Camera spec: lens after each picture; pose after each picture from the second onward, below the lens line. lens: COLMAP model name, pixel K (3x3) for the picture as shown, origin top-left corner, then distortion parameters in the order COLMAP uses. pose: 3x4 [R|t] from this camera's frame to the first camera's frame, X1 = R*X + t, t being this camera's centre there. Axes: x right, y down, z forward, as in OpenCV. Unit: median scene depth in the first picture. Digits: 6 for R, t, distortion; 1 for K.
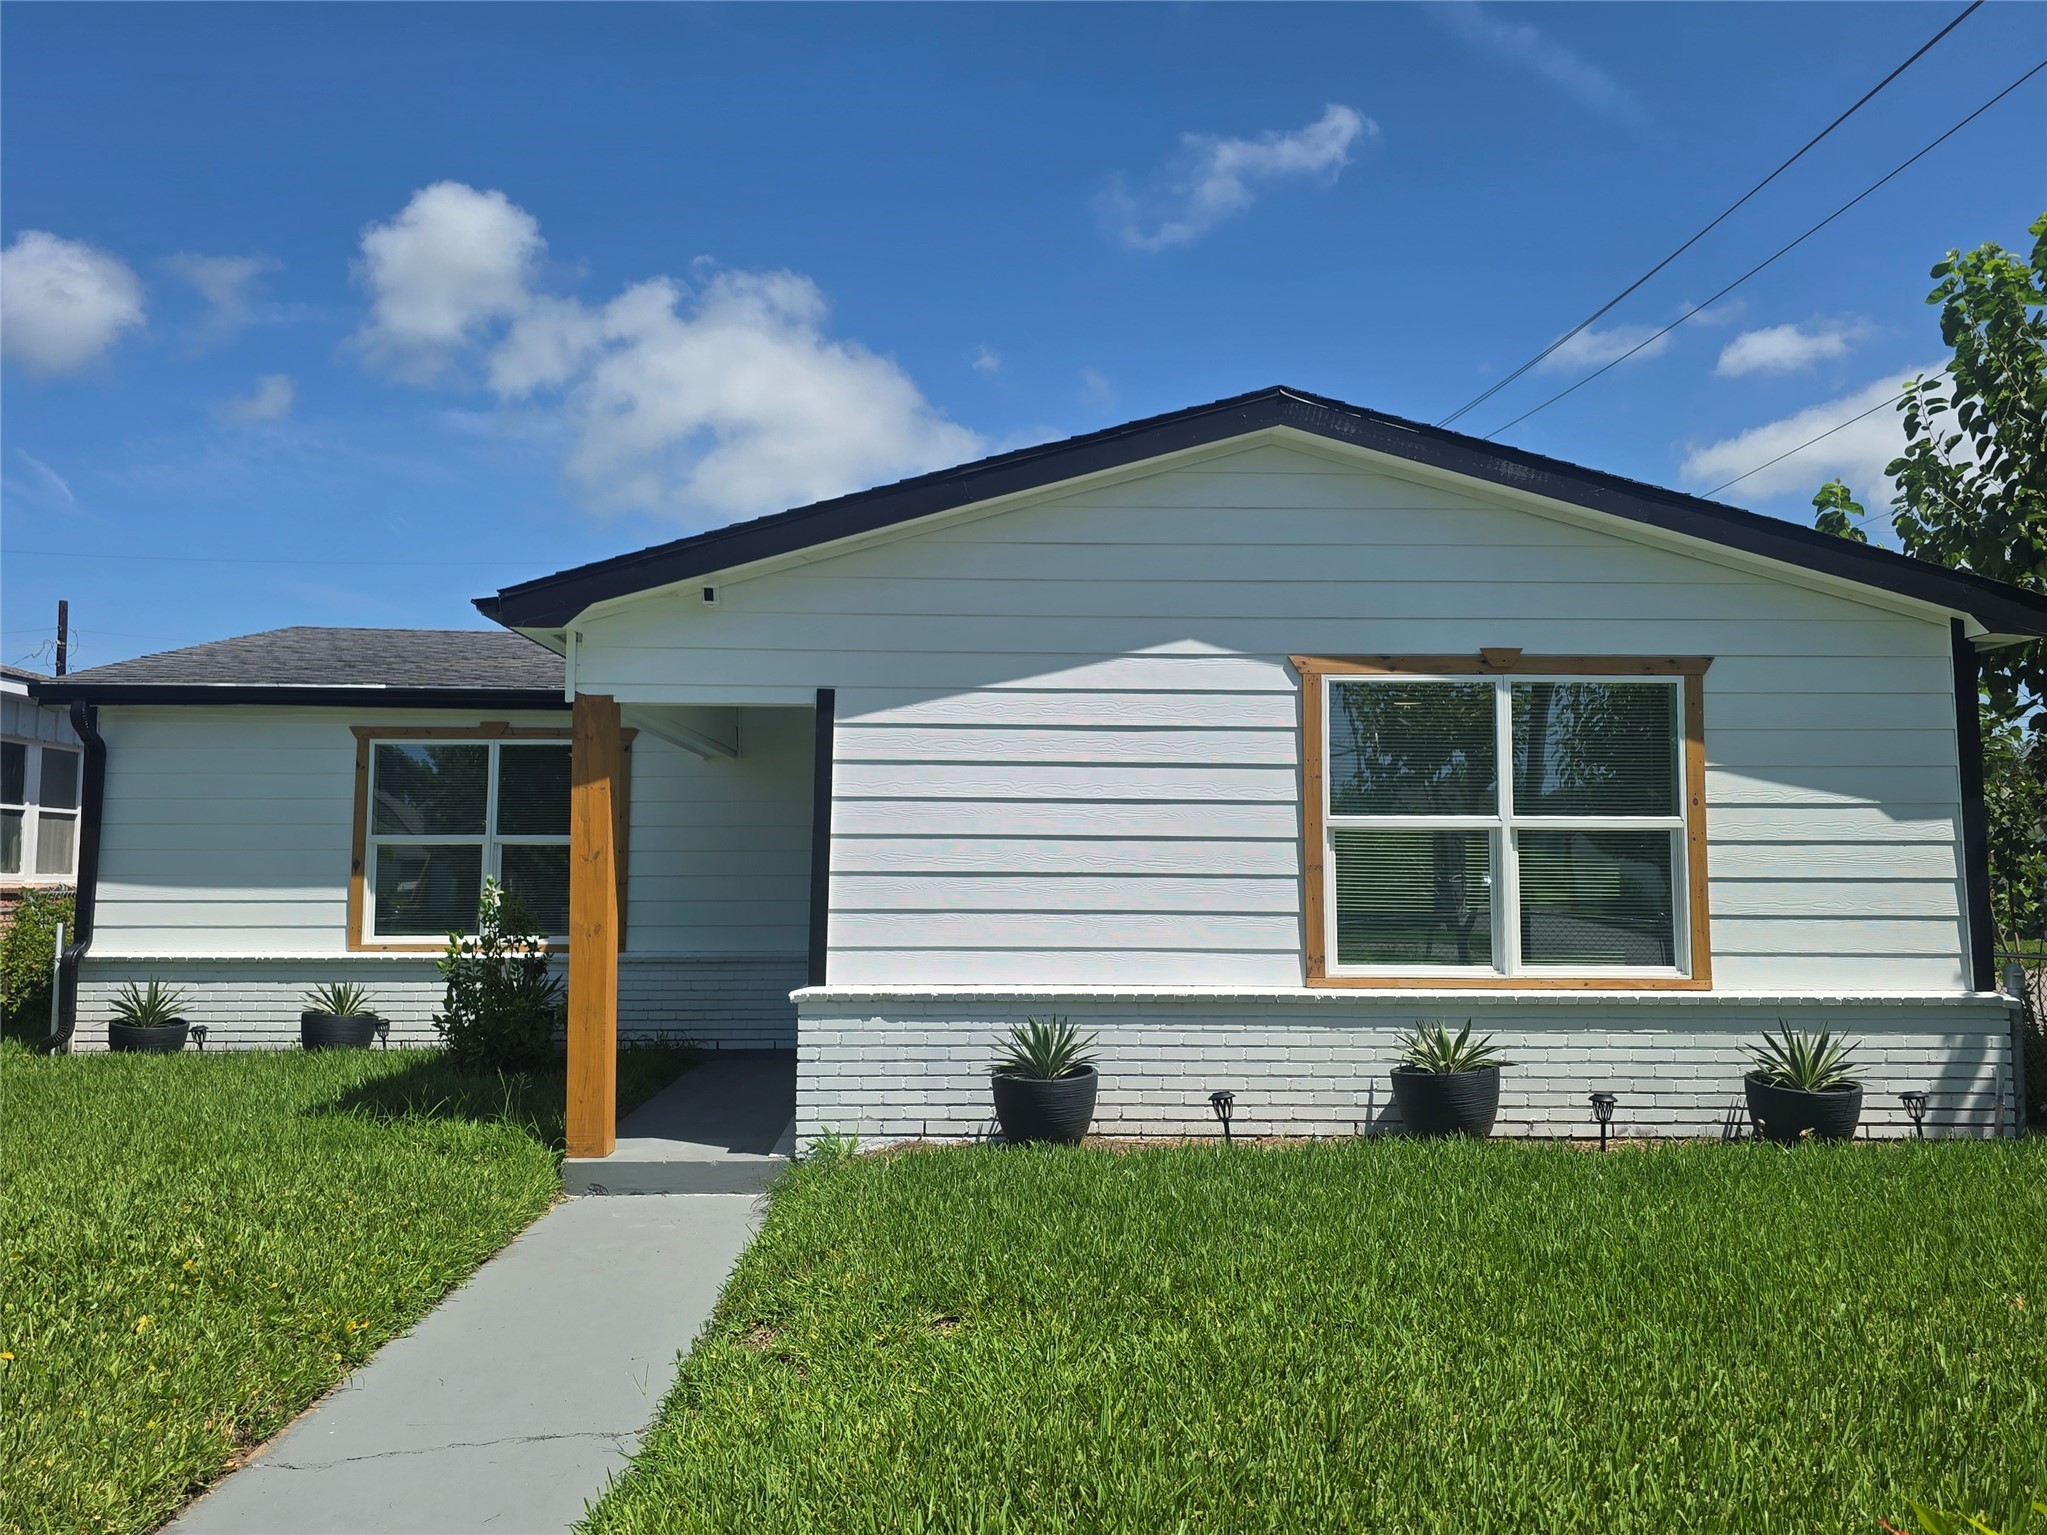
lens RADIAL K [[1484.7, 0, 1029.2], [0, 1484.7, 753.8], [0, 0, 1]] dist [0.043450, -0.015678]
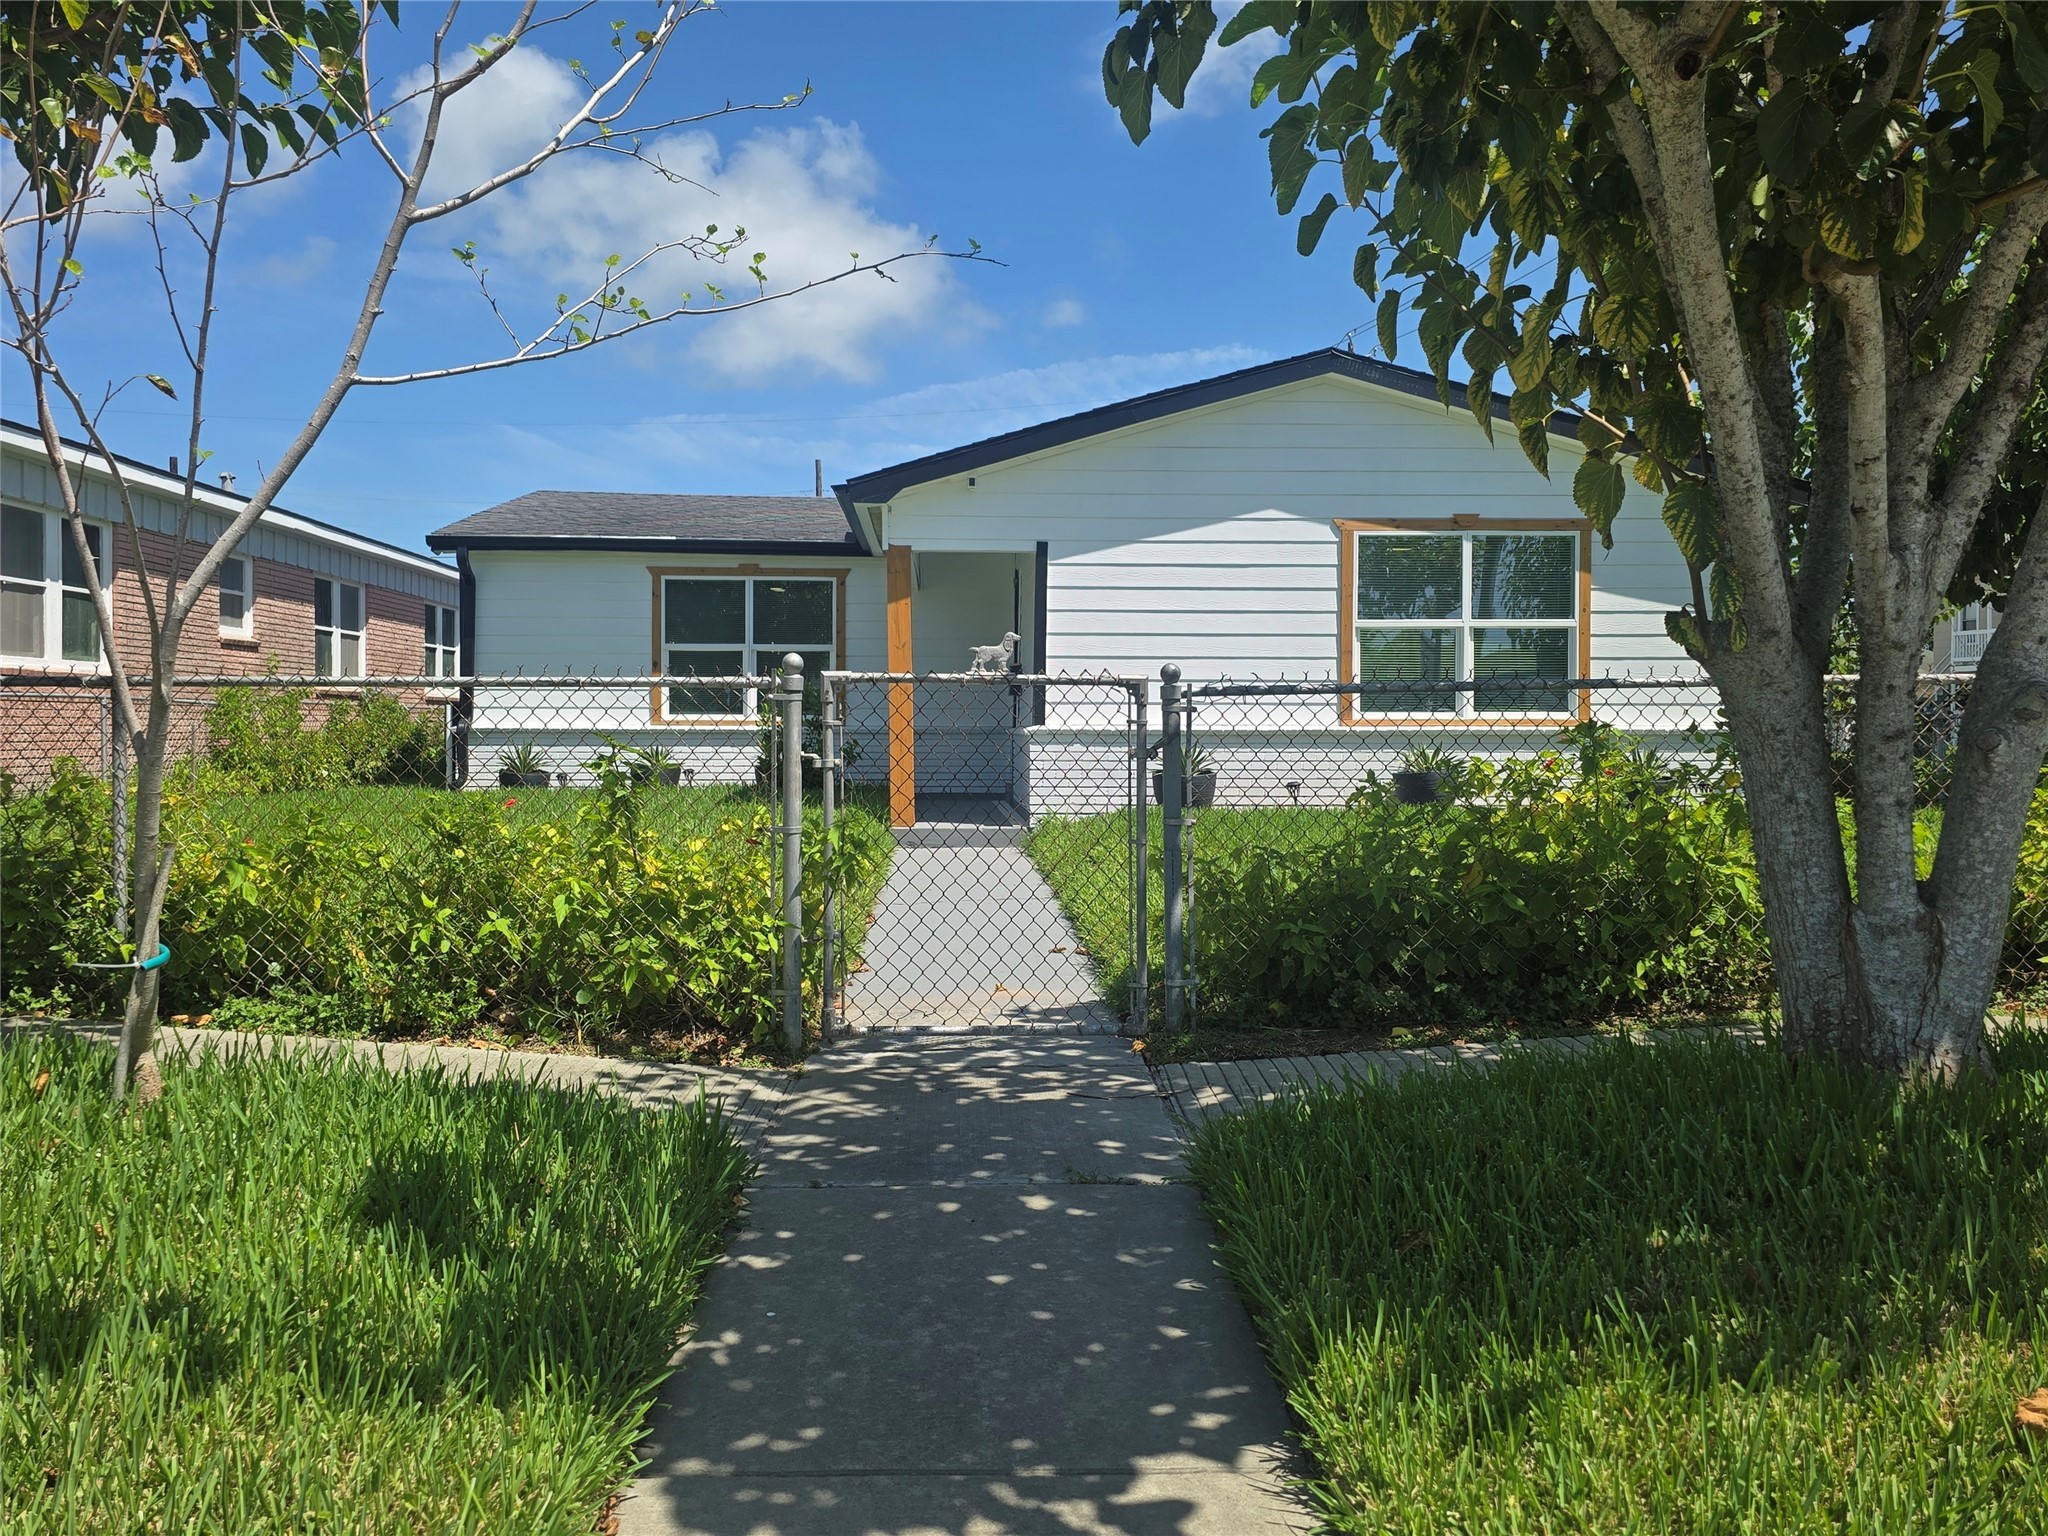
lens RADIAL K [[1368.7, 0, 1032.2], [0, 1368.7, 722.4], [0, 0, 1]] dist [0.056820, -0.053920]
pose [[0.999981, -0.001502, -0.006027, -0.139863], [0.002062, 0.995567, 0.094035, 0.011377], [0.005859, -0.094046, 0.995551, -0.489552]]
